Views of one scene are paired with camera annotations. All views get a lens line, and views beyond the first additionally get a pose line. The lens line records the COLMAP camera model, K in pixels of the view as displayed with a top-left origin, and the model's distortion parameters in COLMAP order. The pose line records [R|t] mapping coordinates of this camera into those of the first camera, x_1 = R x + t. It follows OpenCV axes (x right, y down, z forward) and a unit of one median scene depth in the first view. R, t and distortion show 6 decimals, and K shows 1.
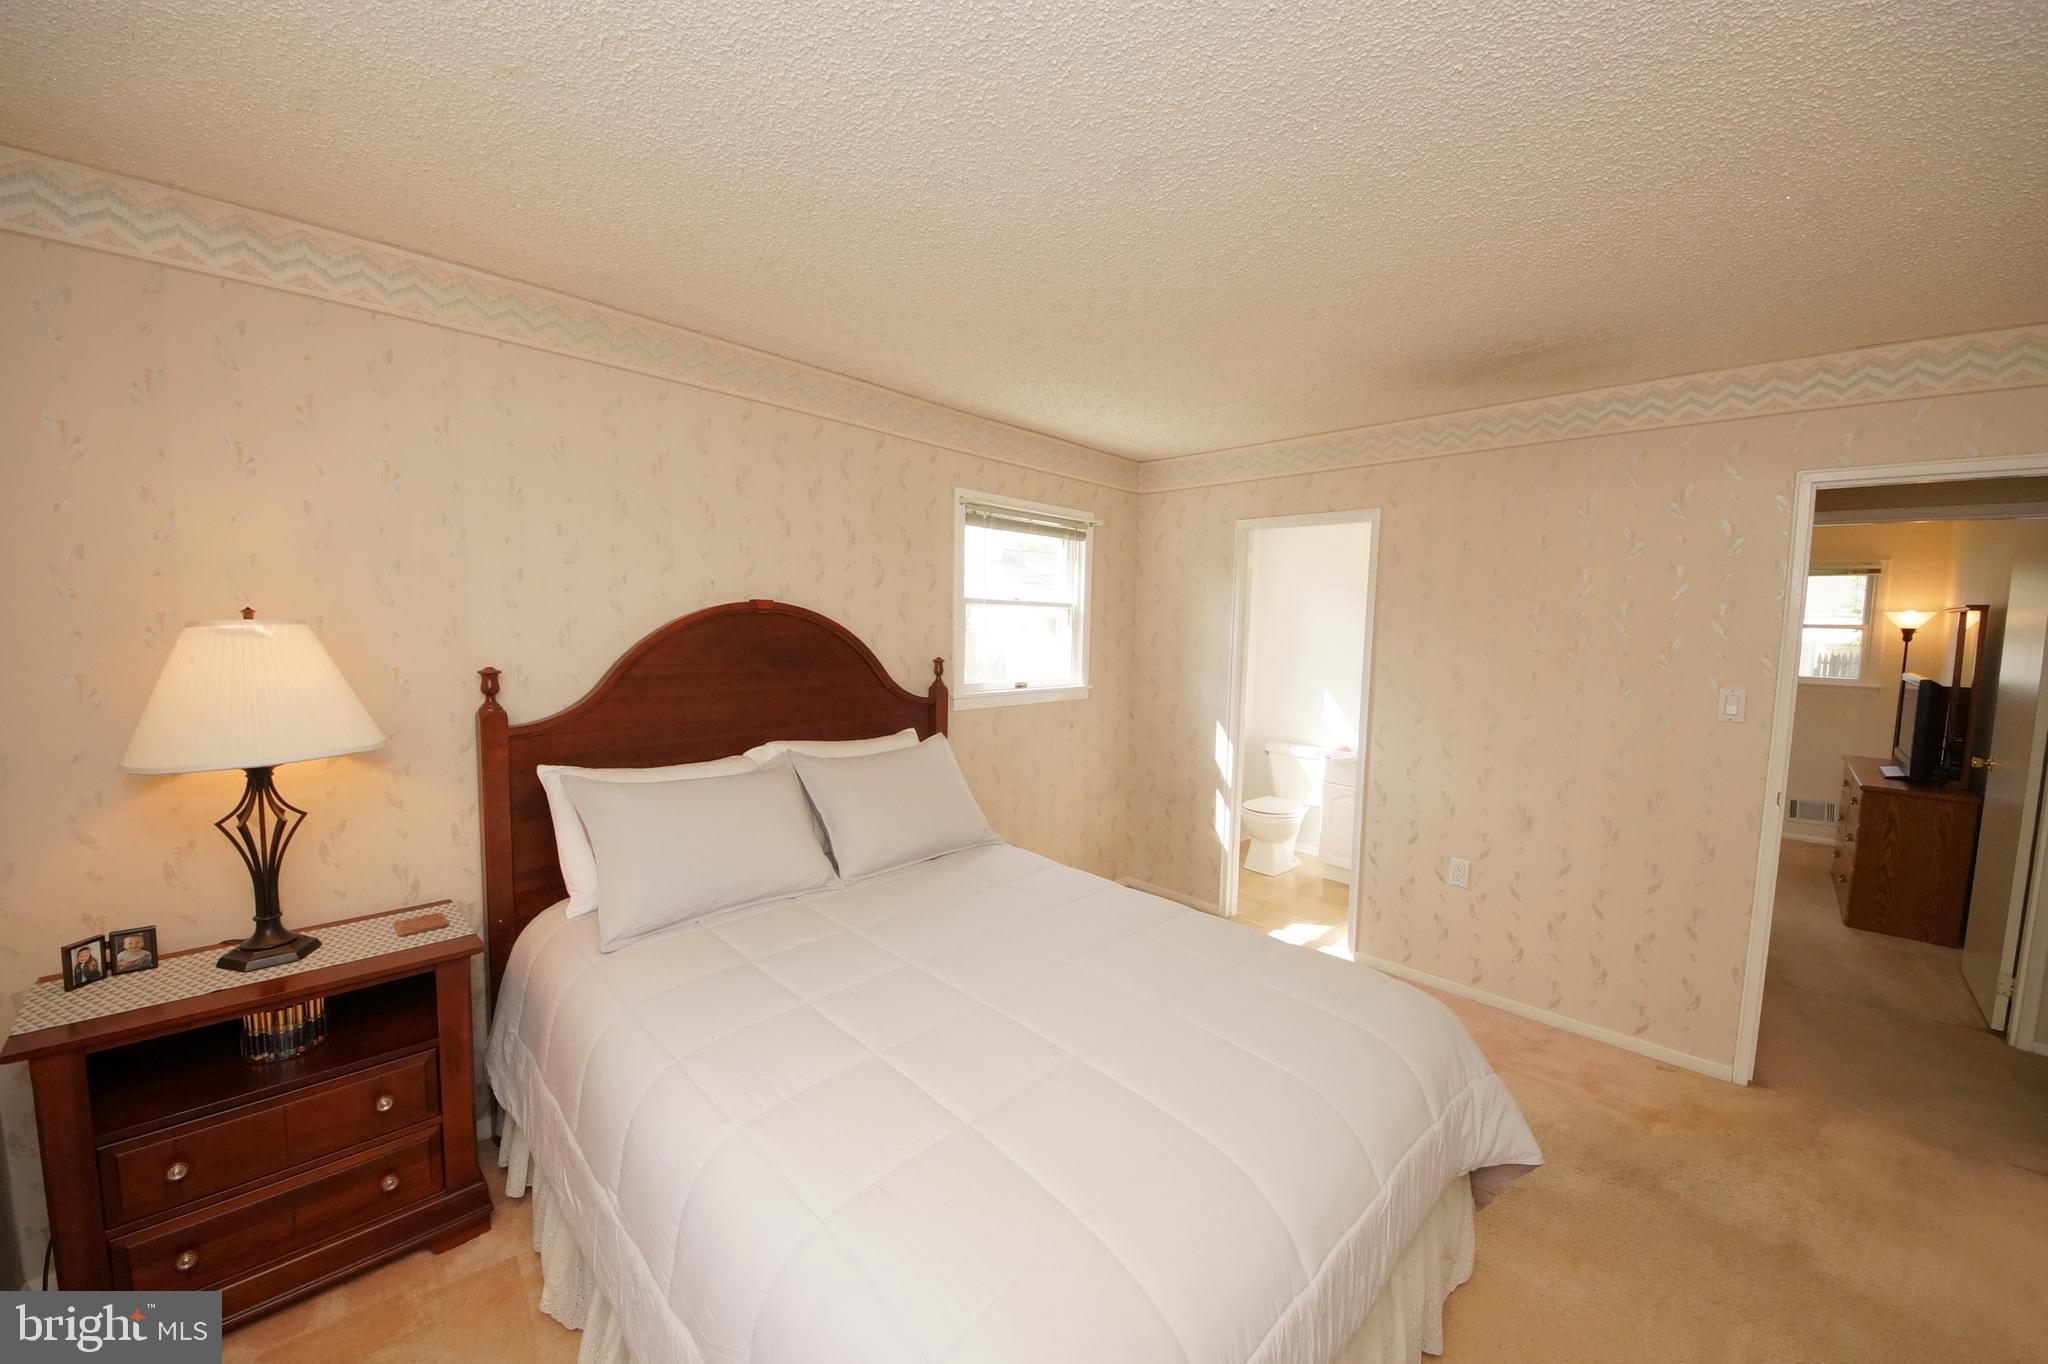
lens RADIAL K [[755.6, 0, 1009.7], [0, 755.6, 688.2], [0, 0, 1]] dist [0.015508, -0.000066]
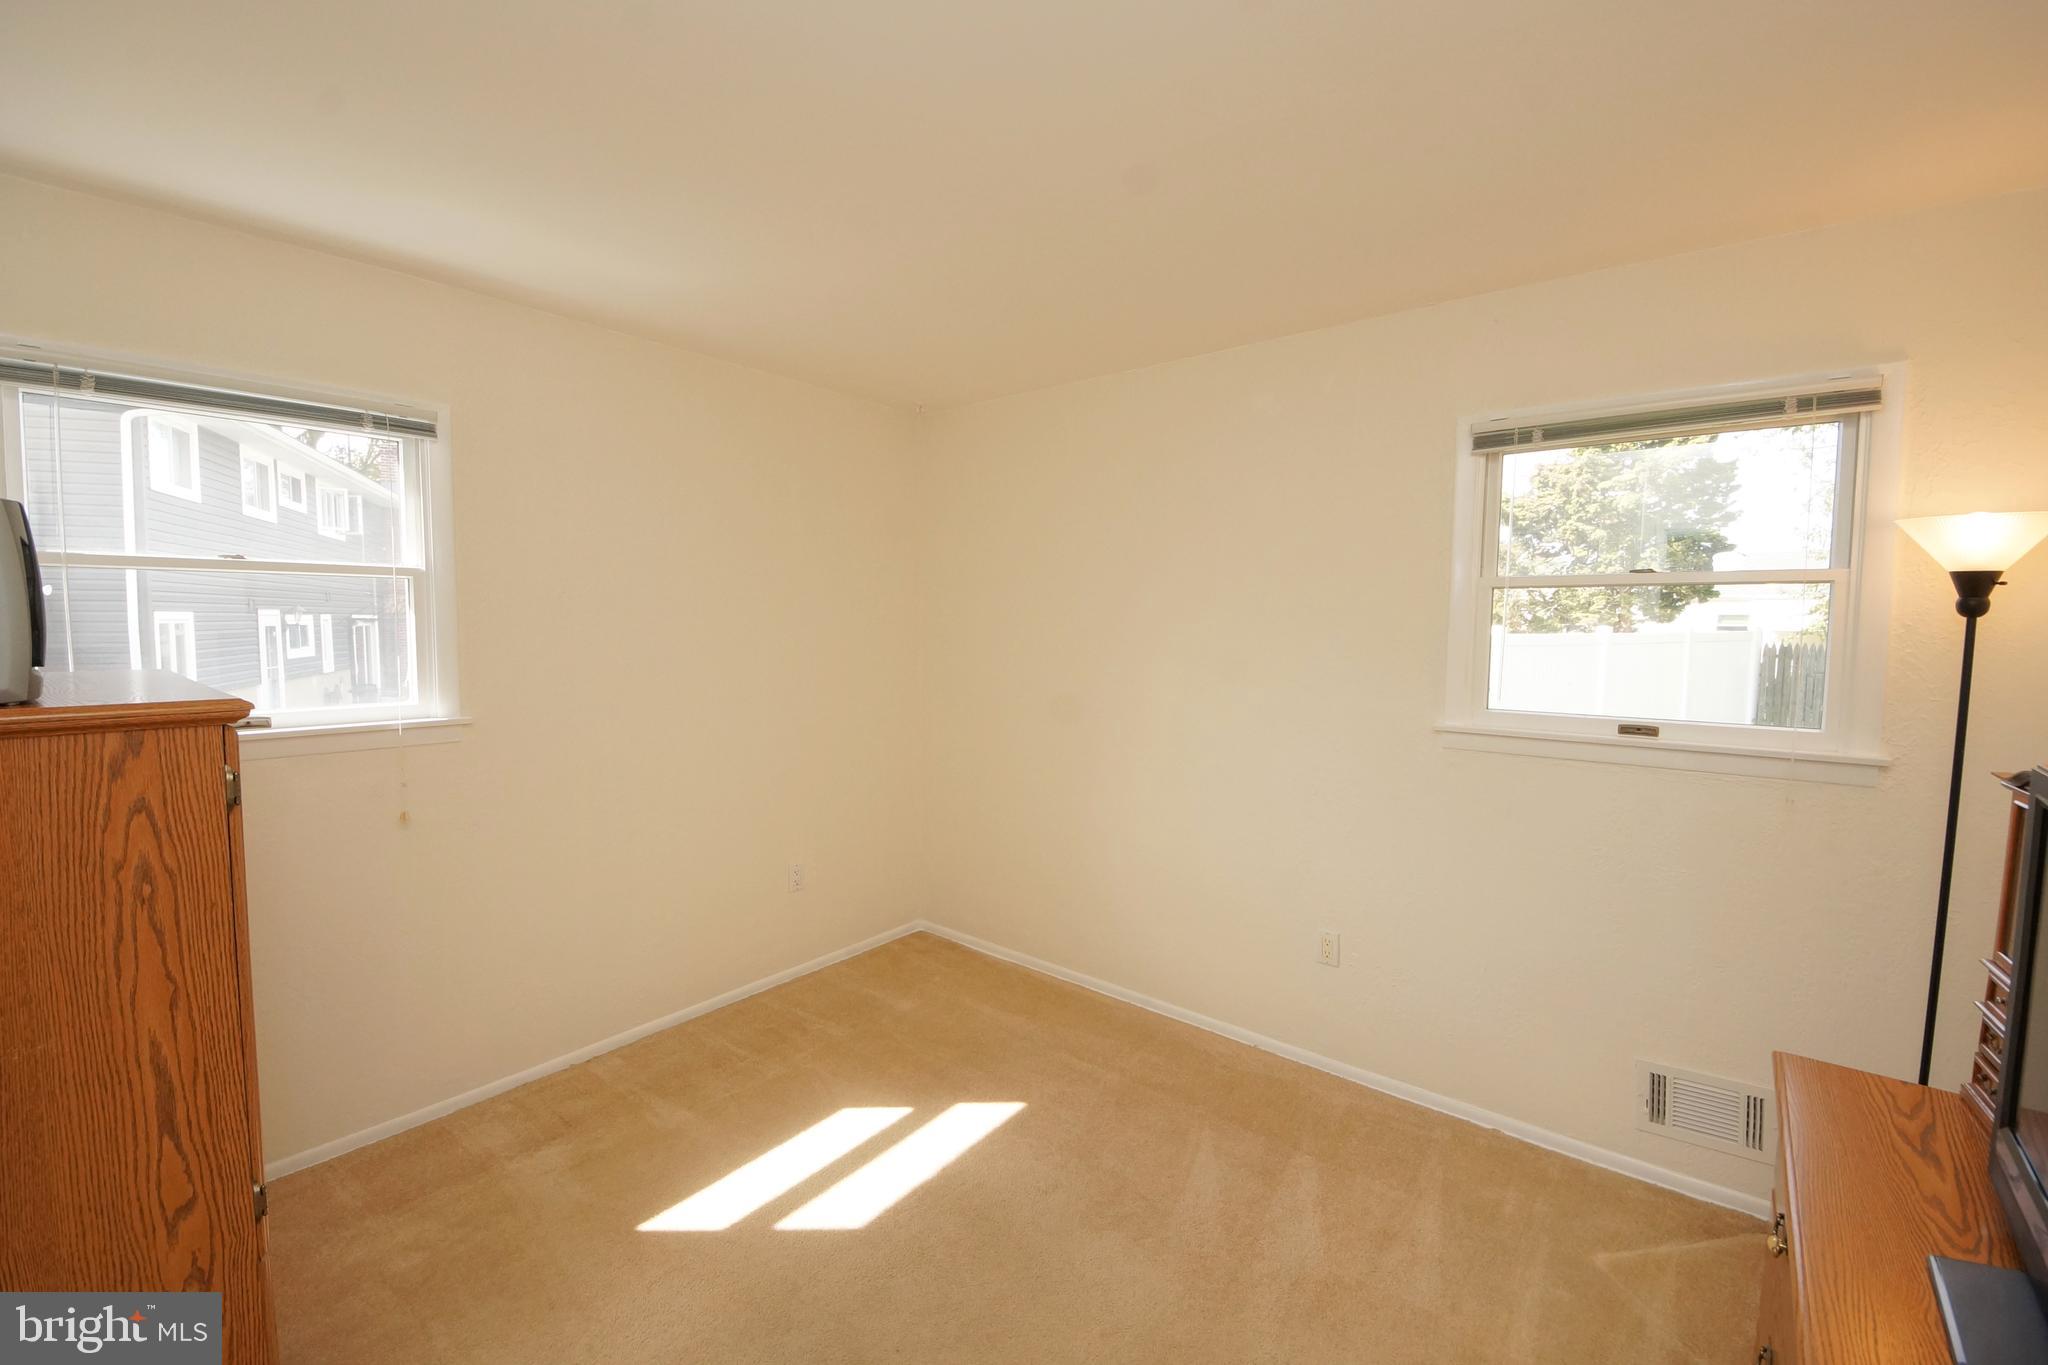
lens RADIAL K [[818.0, 0, 1024.0], [0, 818.0, 682.5], [0, 0, 1]] dist [0.012072, -0.000163]
pose [[0.997390, -0.014375, 0.070755, 0.711092], [0.014673, 0.999886, -0.003689, -0.036063], [-0.070694, 0.004718, 0.997487, 0.646254]]
